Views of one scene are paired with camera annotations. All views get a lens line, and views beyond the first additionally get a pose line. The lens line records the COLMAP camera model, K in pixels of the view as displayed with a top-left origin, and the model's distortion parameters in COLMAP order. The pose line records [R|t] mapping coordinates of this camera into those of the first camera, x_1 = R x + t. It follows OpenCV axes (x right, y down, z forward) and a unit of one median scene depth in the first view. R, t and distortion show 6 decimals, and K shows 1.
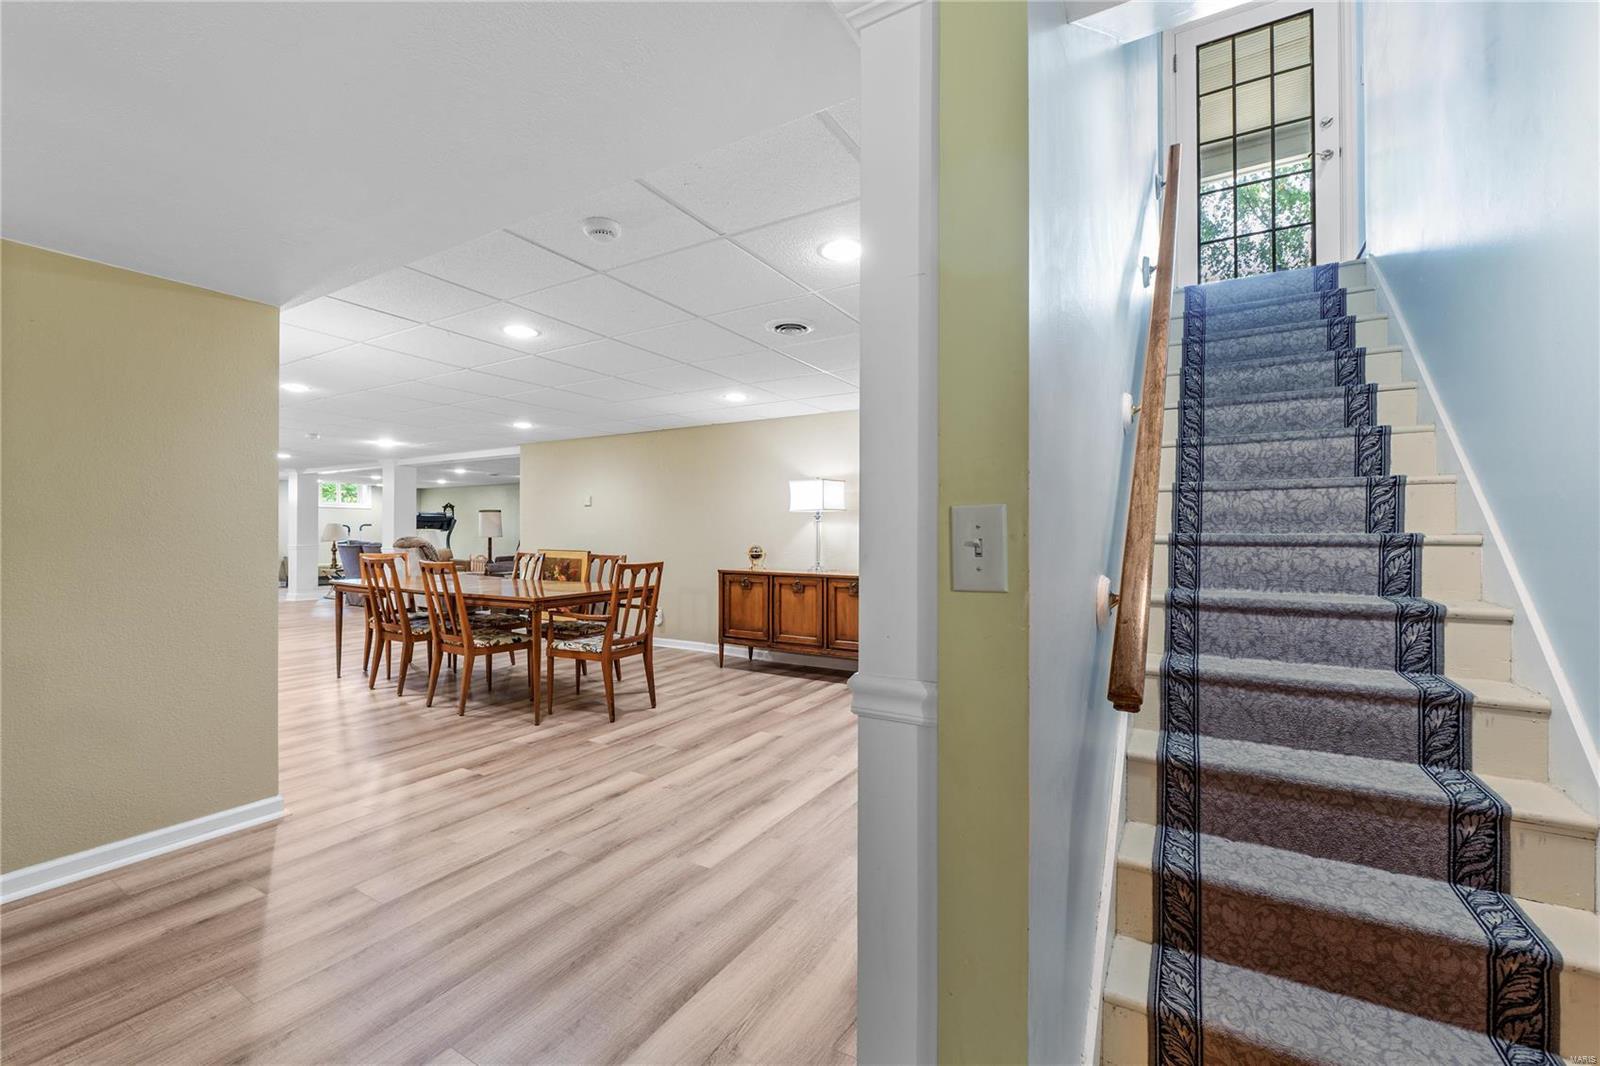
lens RADIAL K [[673.2, 0, 787.3], [0, 673.2, 527.5], [0, 0, 1]] dist [-0.000416, -0.000049]
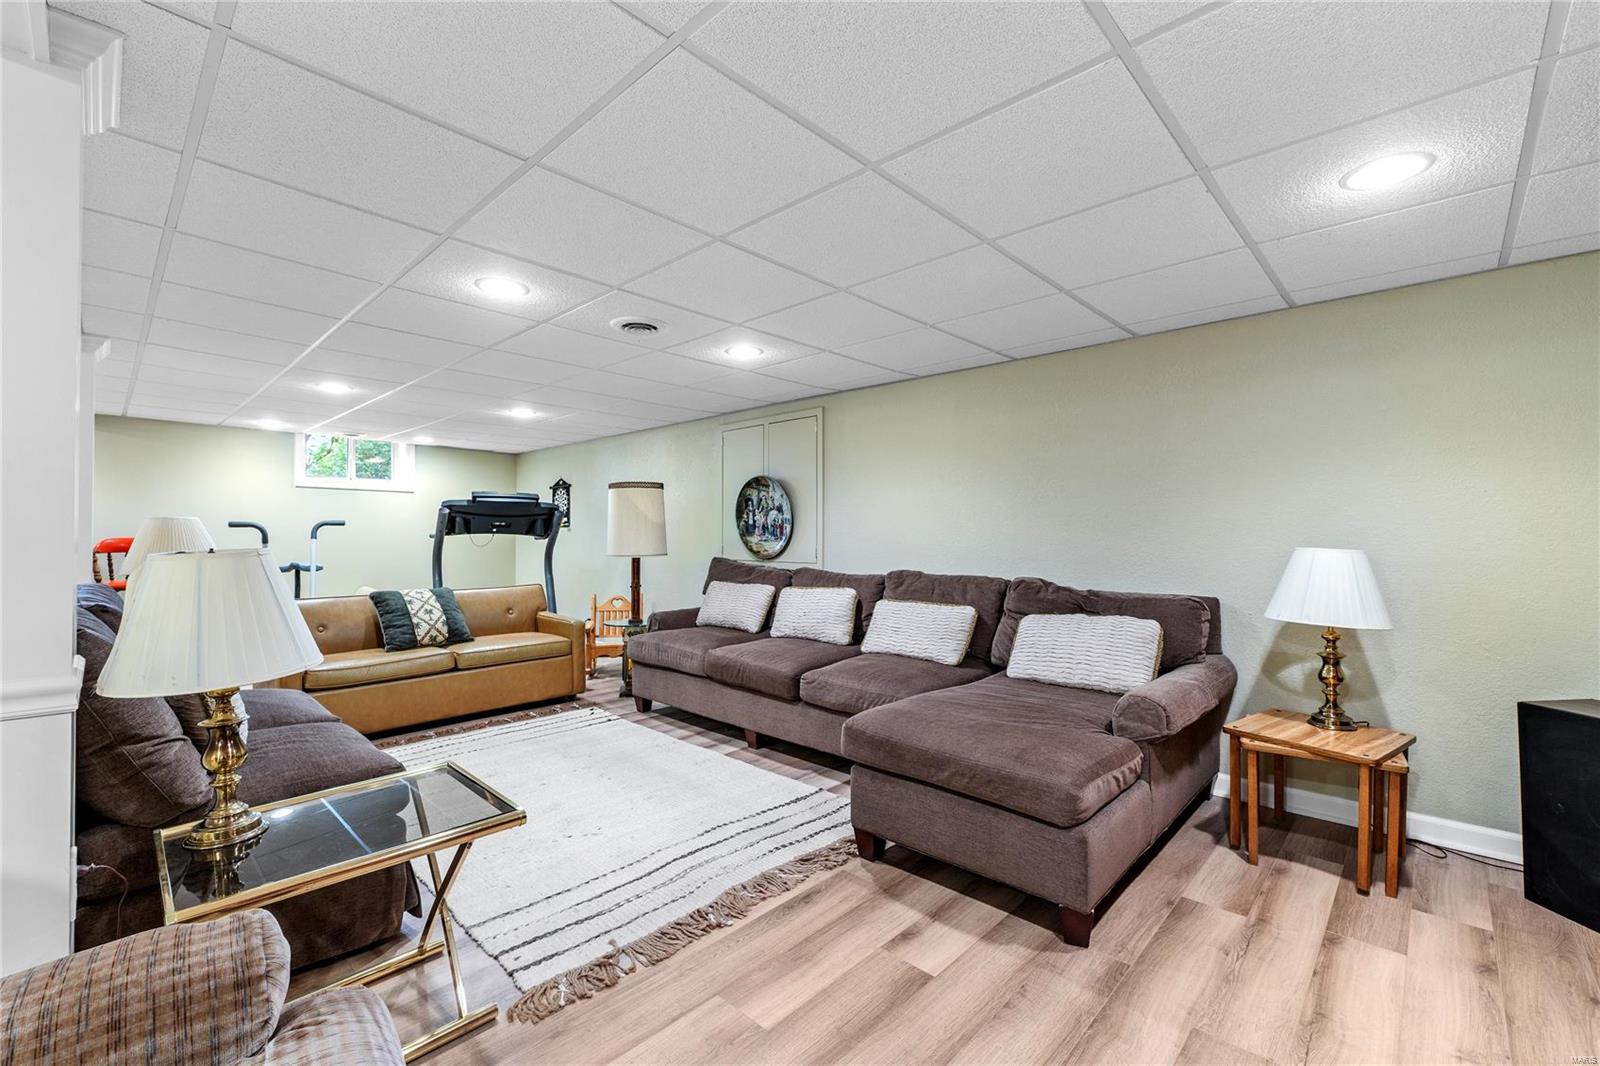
lens RADIAL K [[673.2, 0, 808.8], [0, 673.2, 533.7], [0, 0, 1]] dist [-0.000416, -0.000049]
pose [[0.979054, -0.003072, -0.203580, -0.258213], [0.004917, 0.999951, 0.008559, -0.001321], [0.203544, -0.009381, 0.979021, 0.622141]]
